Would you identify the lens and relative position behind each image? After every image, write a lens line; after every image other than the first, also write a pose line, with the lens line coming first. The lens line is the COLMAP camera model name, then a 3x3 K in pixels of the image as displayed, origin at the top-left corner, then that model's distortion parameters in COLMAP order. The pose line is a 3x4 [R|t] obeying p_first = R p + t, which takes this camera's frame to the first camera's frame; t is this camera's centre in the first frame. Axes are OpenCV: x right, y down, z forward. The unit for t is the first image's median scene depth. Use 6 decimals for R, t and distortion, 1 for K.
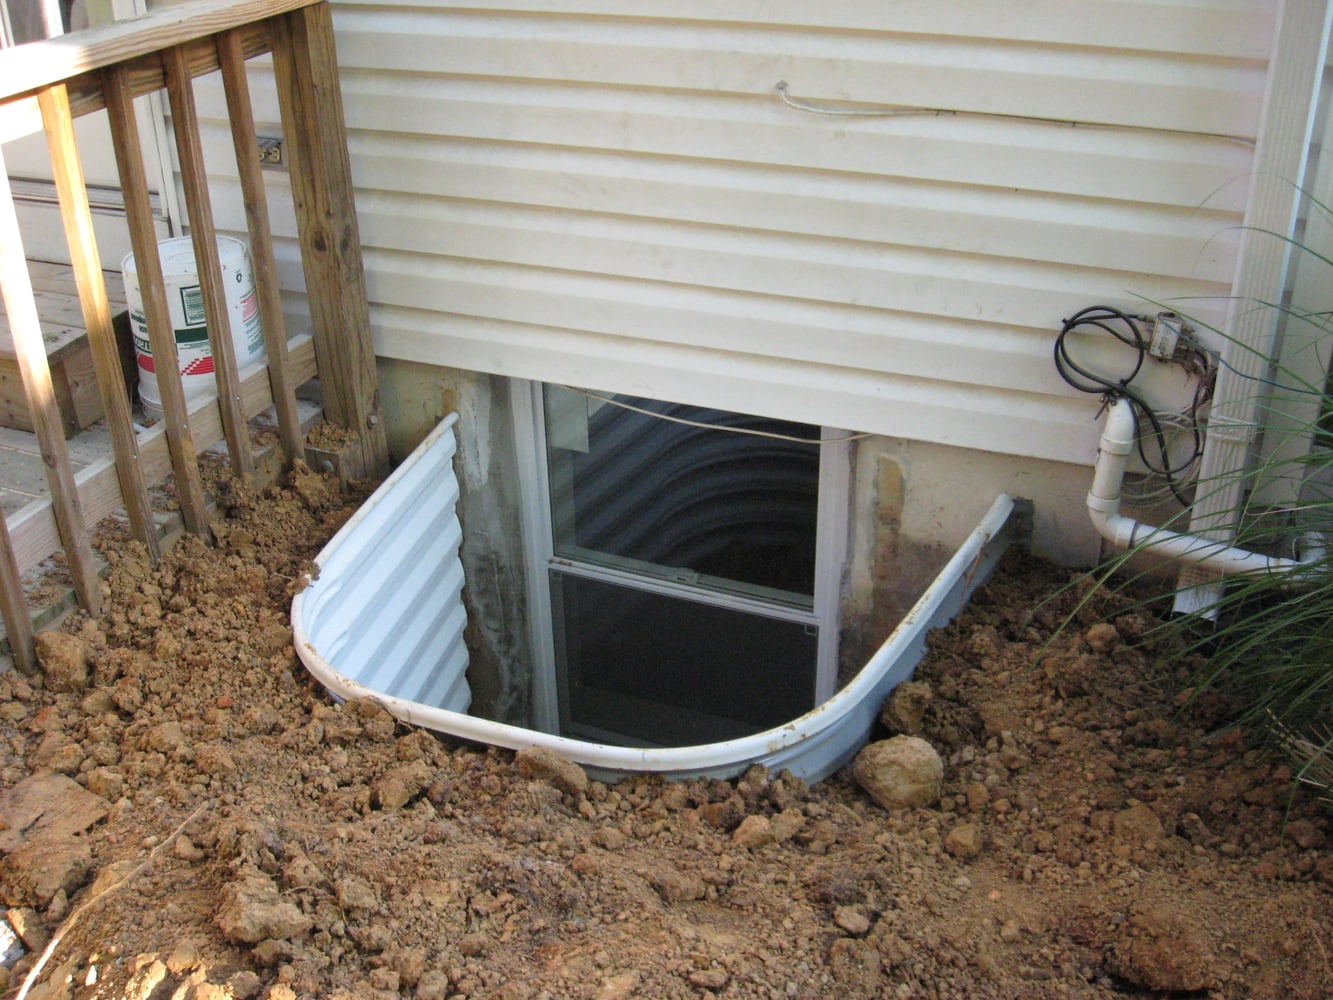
lens RADIAL K [[1473.0, 0, 666.5], [0, 1473.0, 500.0], [0, 0, 1]] dist [-0.002989, -0.003048]
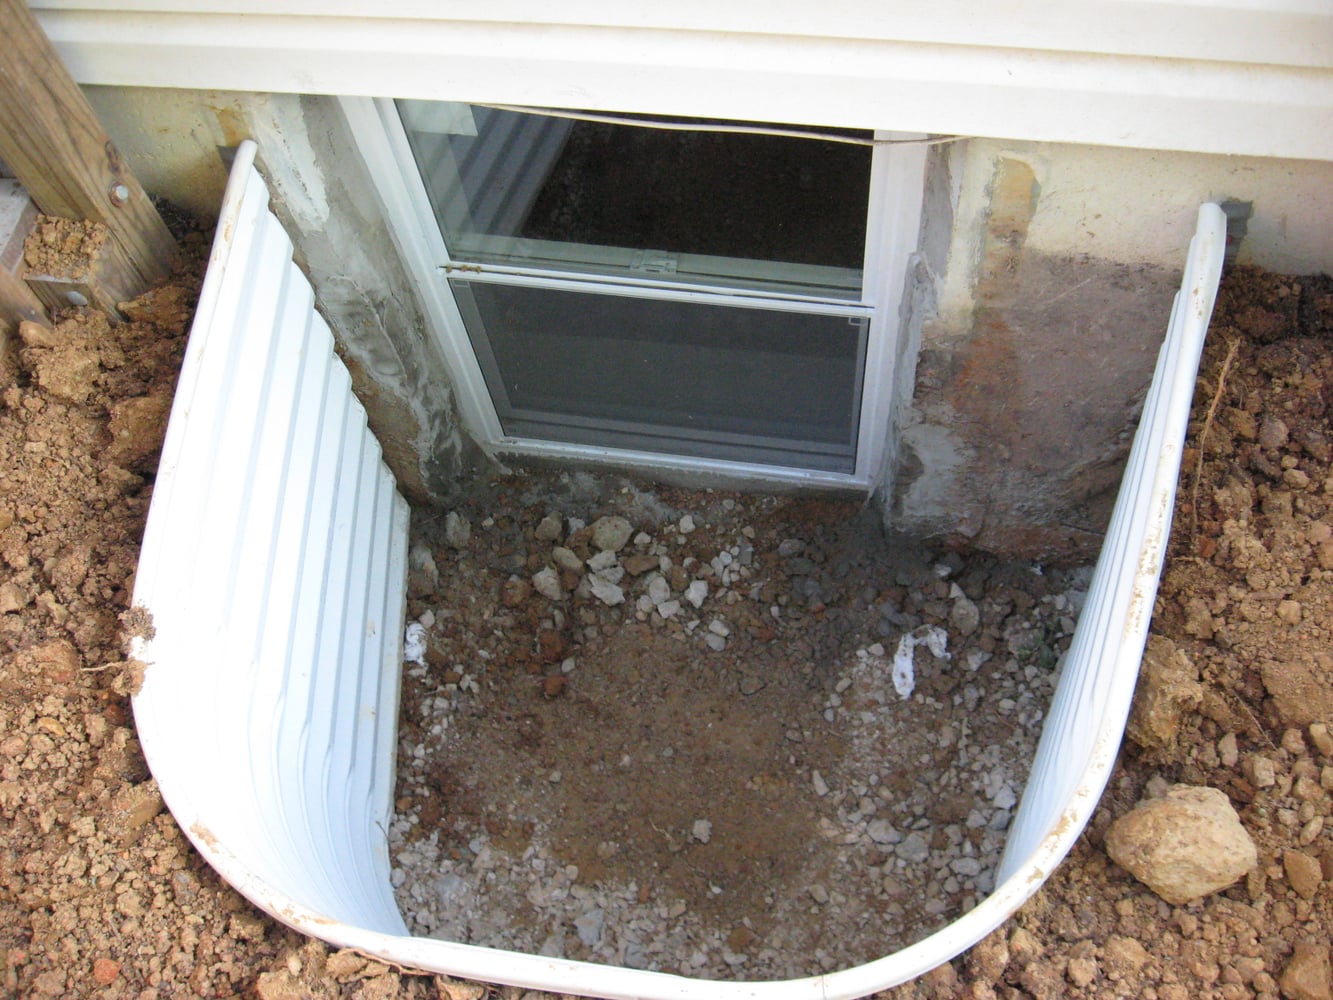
lens RADIAL K [[1421.3, 0, 684.5], [0, 1421.3, 499.8], [0, 0, 1]] dist [-0.092676, 0.026897]
pose [[0.971660, -0.227294, 0.064911, -0.046354], [0.154889, 0.819645, 0.551535, -0.240306], [-0.178565, -0.525851, 0.831622, 0.456837]]
